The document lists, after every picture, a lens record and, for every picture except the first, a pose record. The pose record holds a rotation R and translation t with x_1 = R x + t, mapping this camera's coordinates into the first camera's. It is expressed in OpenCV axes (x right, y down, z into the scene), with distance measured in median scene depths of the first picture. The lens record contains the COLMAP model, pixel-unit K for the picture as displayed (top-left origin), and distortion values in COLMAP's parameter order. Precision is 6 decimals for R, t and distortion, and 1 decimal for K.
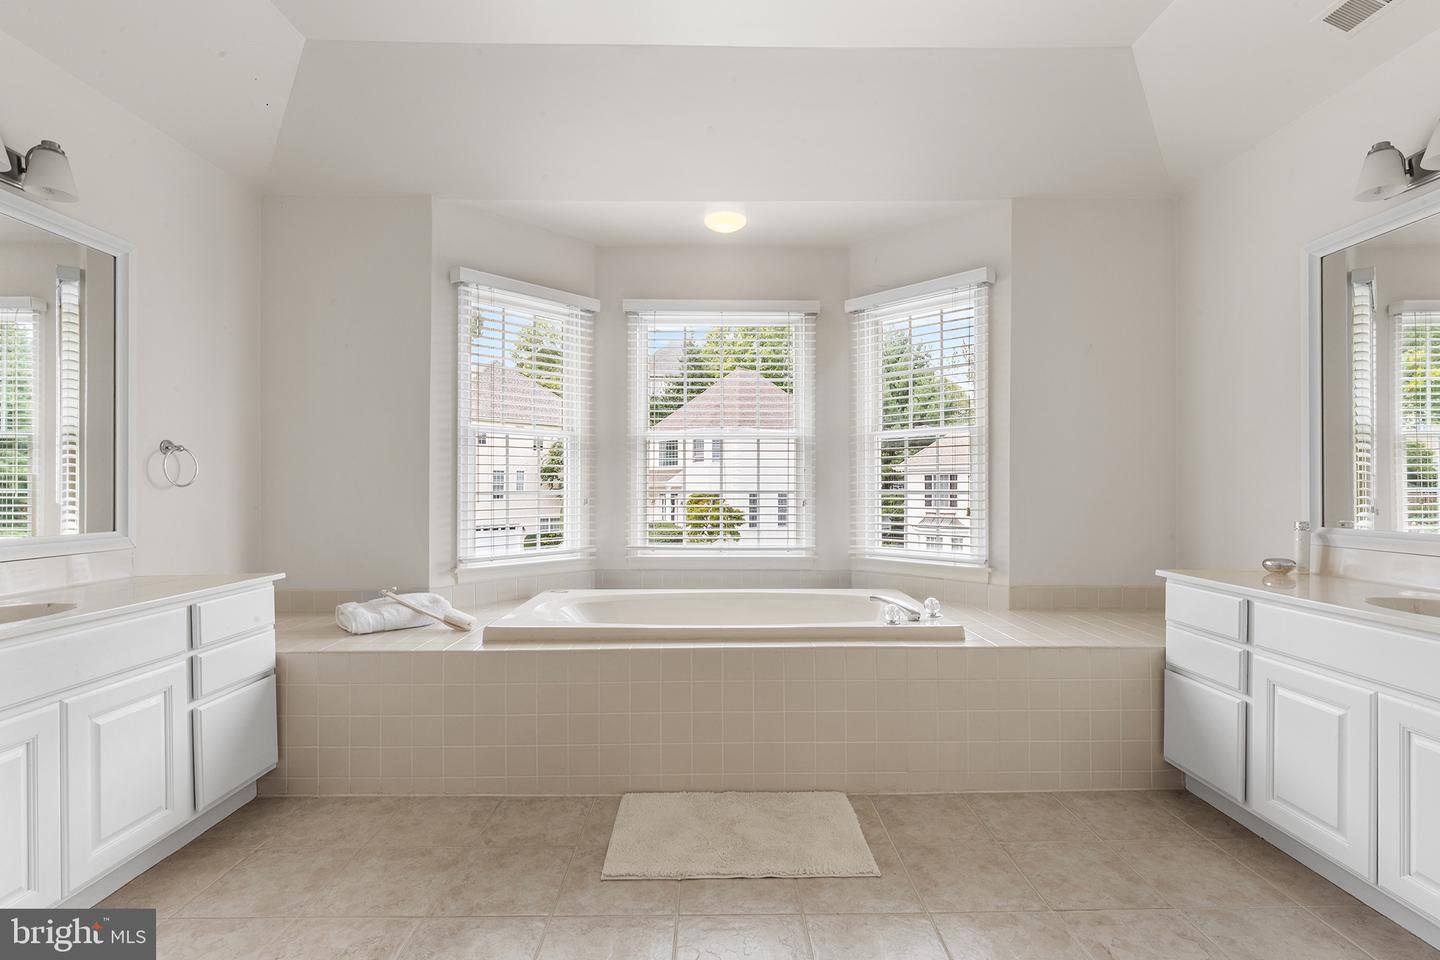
lens RADIAL K [[651.2, 0, 719.8], [0, 651.2, 484.2], [0, 0, 1]] dist [-0.003465, 0.001671]
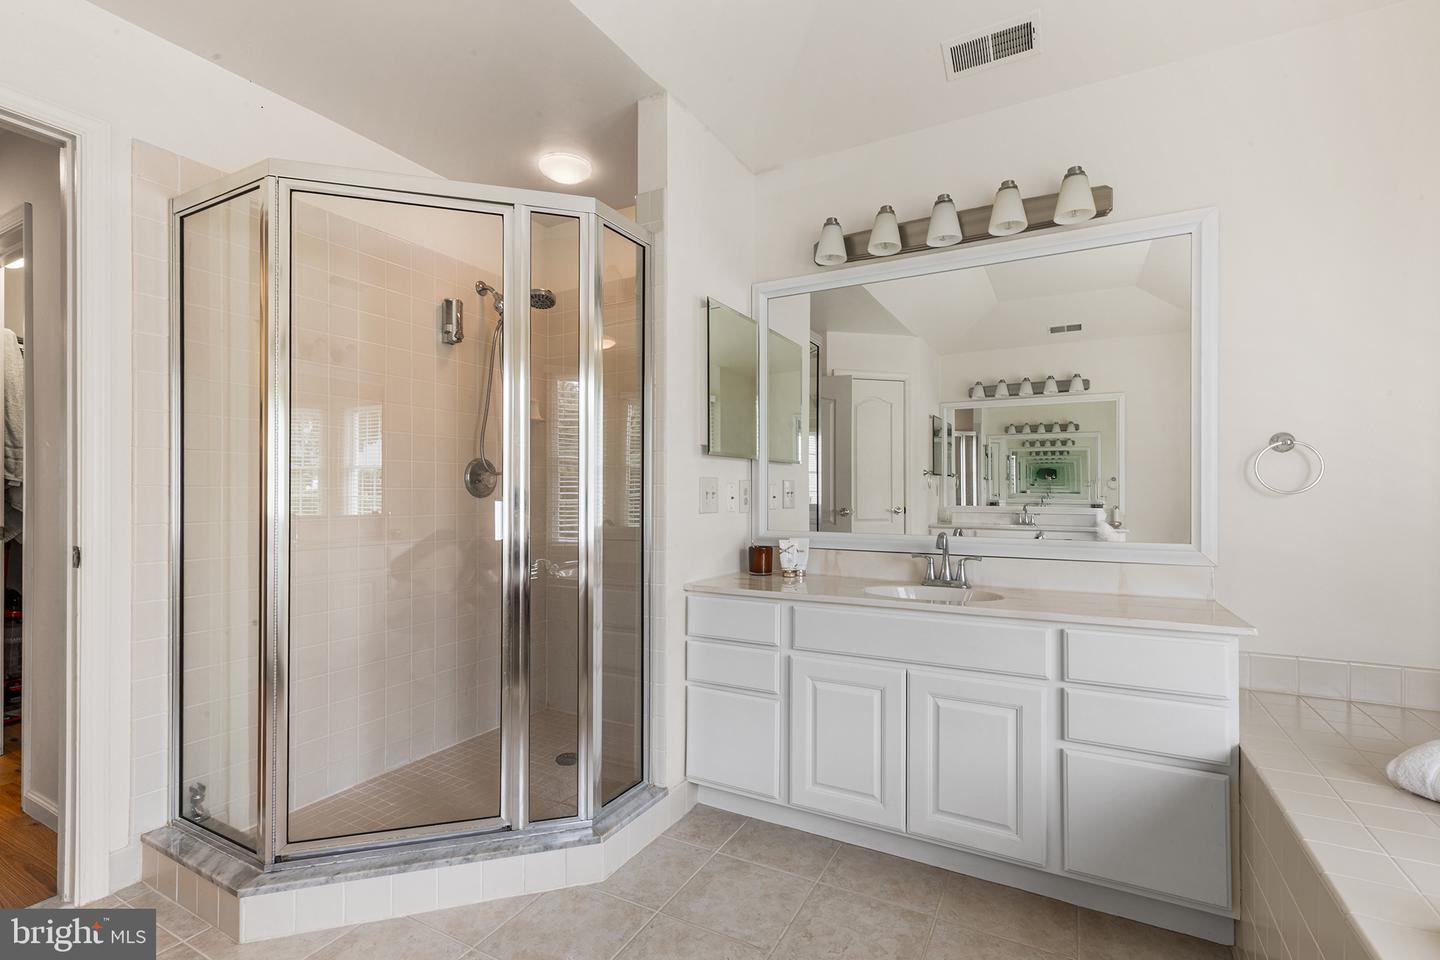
lens RADIAL K [[651.2, 0, 715.7], [0, 651.2, 490.2], [0, 0, 1]] dist [-0.003465, 0.001671]
pose [[-0.481624, -0.004162, -0.876368, 0.179017], [0.004898, 0.999960, -0.007440, 0.003082], [0.876364, -0.007876, -0.481585, 1.000645]]
